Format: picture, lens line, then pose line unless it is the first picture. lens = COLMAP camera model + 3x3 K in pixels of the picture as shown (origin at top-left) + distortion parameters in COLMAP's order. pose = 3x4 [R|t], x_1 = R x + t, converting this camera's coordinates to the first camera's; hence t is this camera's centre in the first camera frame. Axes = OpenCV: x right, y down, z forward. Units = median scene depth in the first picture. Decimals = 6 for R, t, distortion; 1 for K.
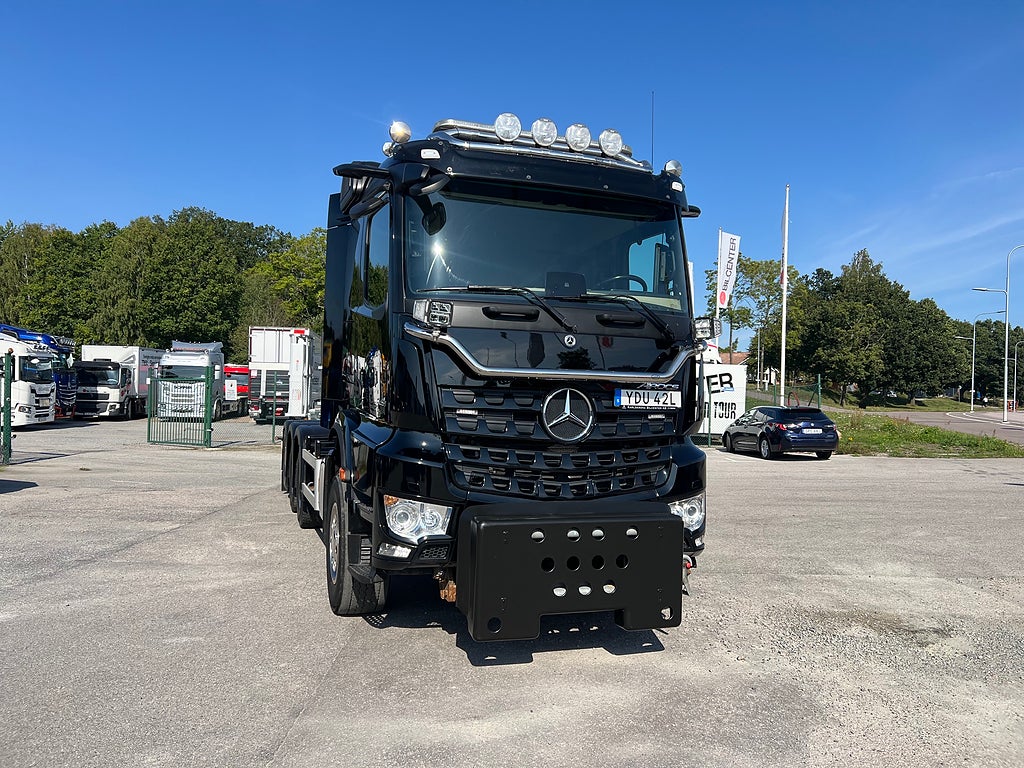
lens RADIAL K [[765.0, 0, 502.9], [0, 765.0, 388.9], [0, 0, 1]] dist [0.061031, -0.070549]
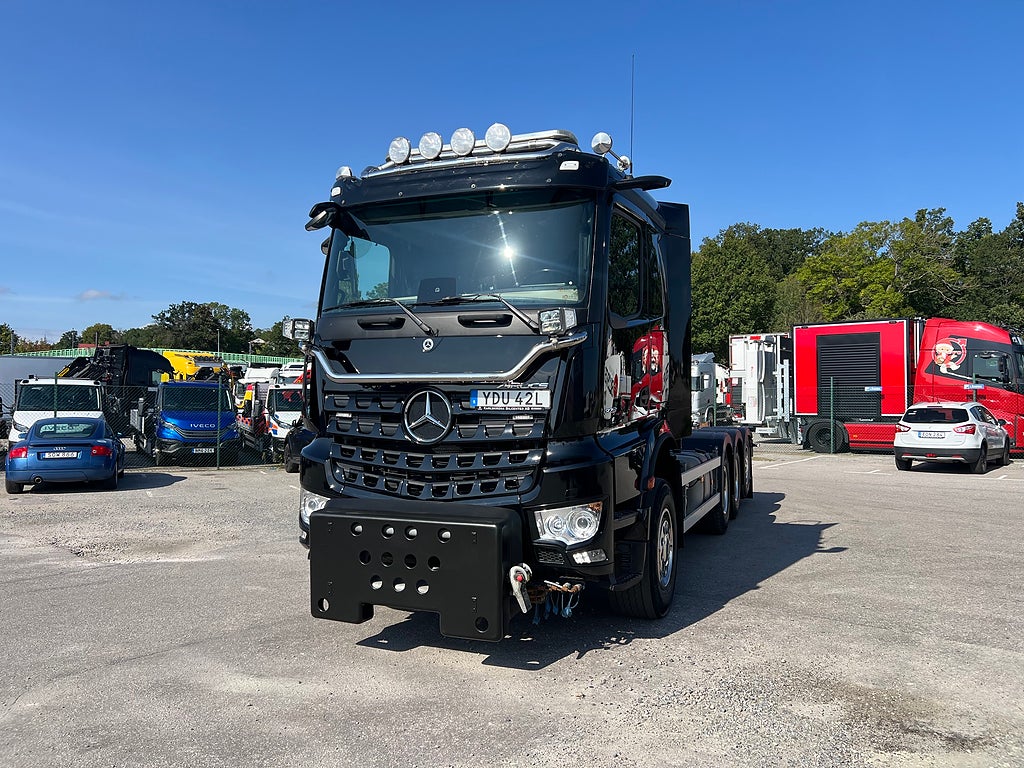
lens RADIAL K [[768.1, 0, 513.4], [0, 768.1, 386.5], [0, 0, 1]] dist [0.023859, -0.005511]
pose [[0.758390, -0.033272, -0.650952, 0.192848], [0.024173, 0.999445, -0.022921, 0.004538], [0.651353, 0.001648, 0.758773, 0.067375]]
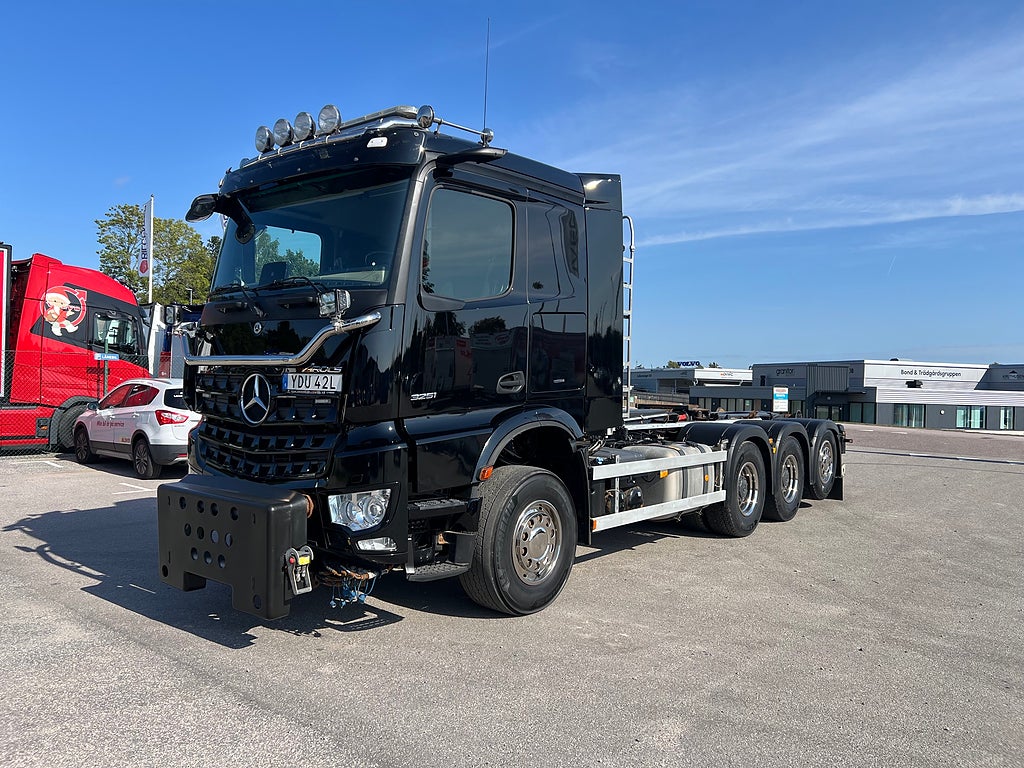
lens RADIAL K [[770.6, 0, 505.4], [0, 770.6, 389.0], [0, 0, 1]] dist [0.060407, -0.072848]
pose [[0.676872, -0.005968, 0.736076, -0.296628], [-0.020091, 0.999445, 0.026578, -0.000516], [-0.735826, -0.032779, 0.676377, 0.415960]]
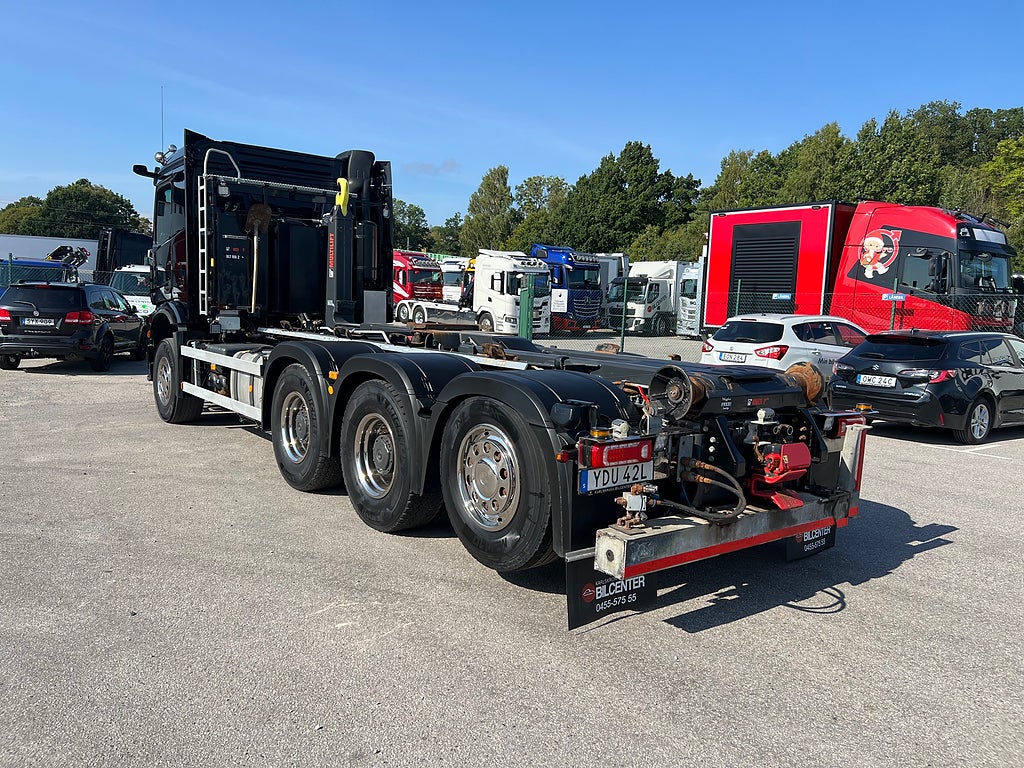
lens RADIAL K [[769.8, 0, 510.6], [0, 769.8, 387.2], [0, 0, 1]] dist [0.064689, -0.080914]
pose [[0.566386, 0.095442, -0.818595, 0.394538], [-0.018740, 0.994506, 0.102986, 0.011807], [0.823927, -0.042989, 0.565063, 0.495739]]
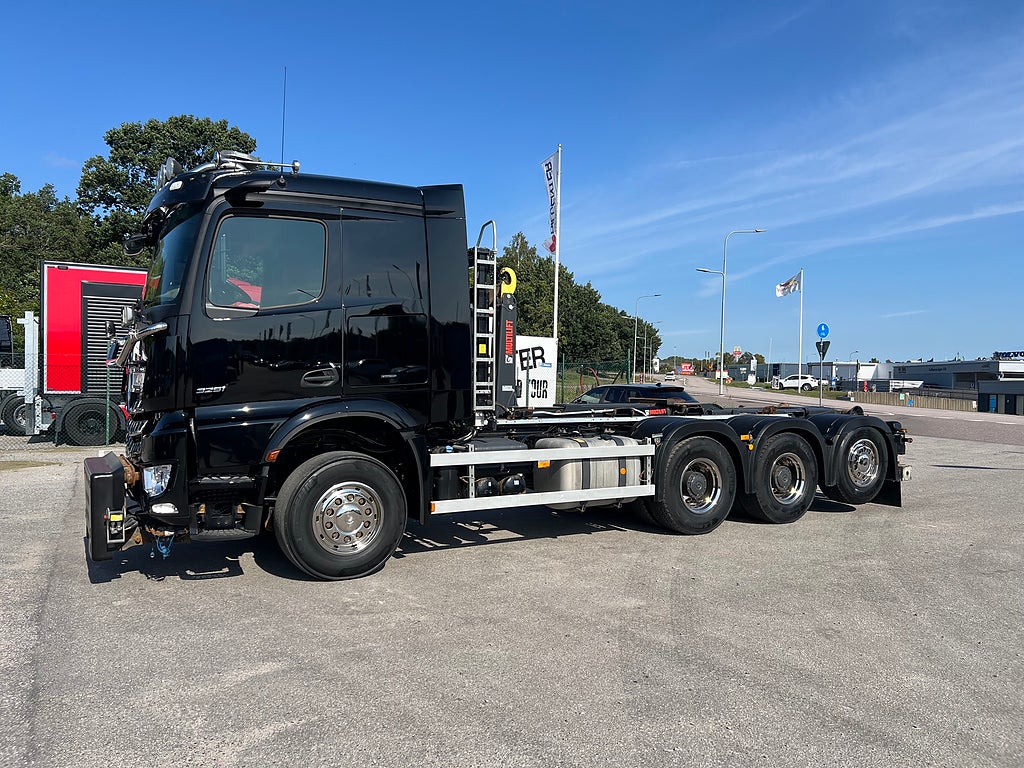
lens RADIAL K [[768.5, 0, 502.9], [0, 768.5, 388.2], [0, 0, 1]] dist [0.068007, -0.081974]
pose [[0.894410, -0.012137, 0.447083, -0.174131], [-0.002655, 0.999470, 0.032445, -0.001730], [-0.447240, -0.030206, 0.893904, 0.290076]]
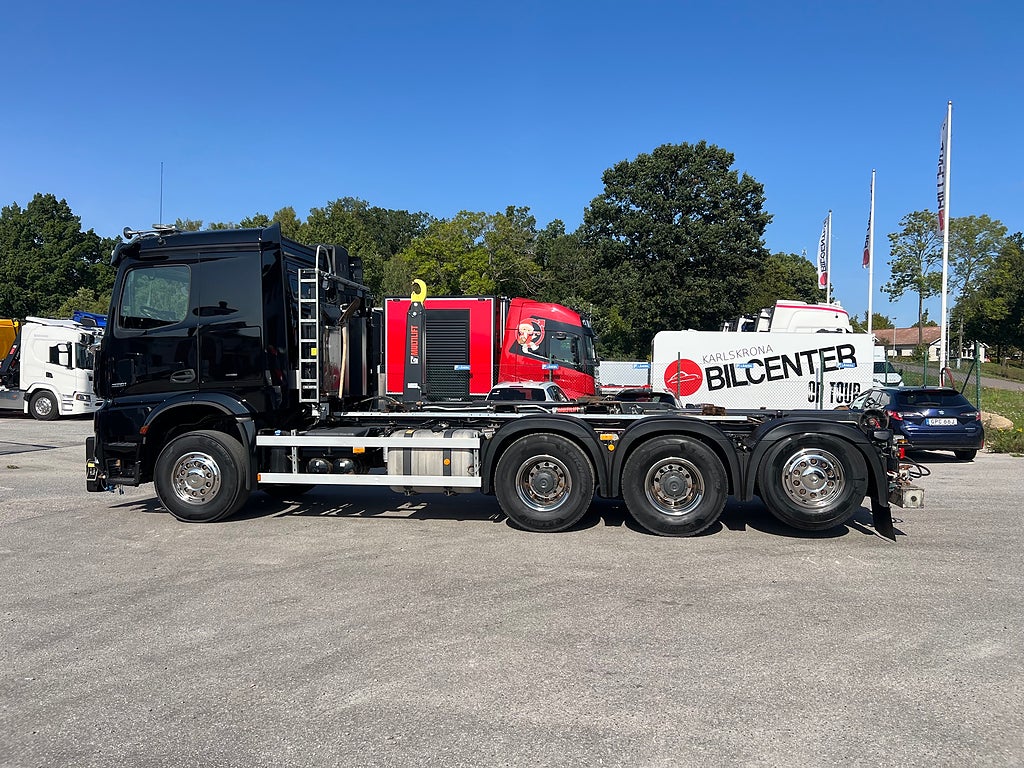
lens RADIAL K [[764.9, 0, 520.0], [0, 764.9, 391.5], [0, 0, 1]] dist [0.067439, -0.083241]
pose [[0.977953, -0.008815, -0.208637, 0.164241], [0.013894, 0.999641, 0.022892, 0.005237], [0.208360, -0.025286, 0.977725, 0.216906]]
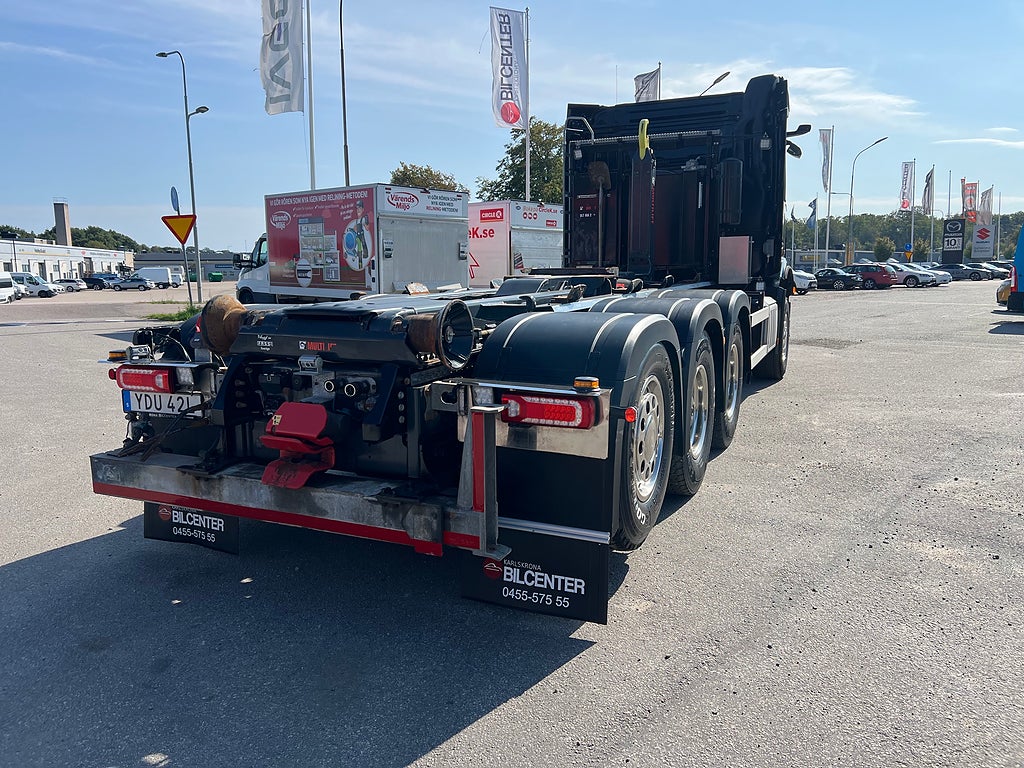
lens RADIAL K [[759.7, 0, 512.5], [0, 759.7, 382.4], [0, 0, 1]] dist [0.045178, -0.048191]
pose [[-0.470384, 0.127819, -0.873156, 0.380025], [0.014525, 0.990442, 0.137163, 0.022517], [0.882342, 0.051836, -0.467745, 0.777773]]
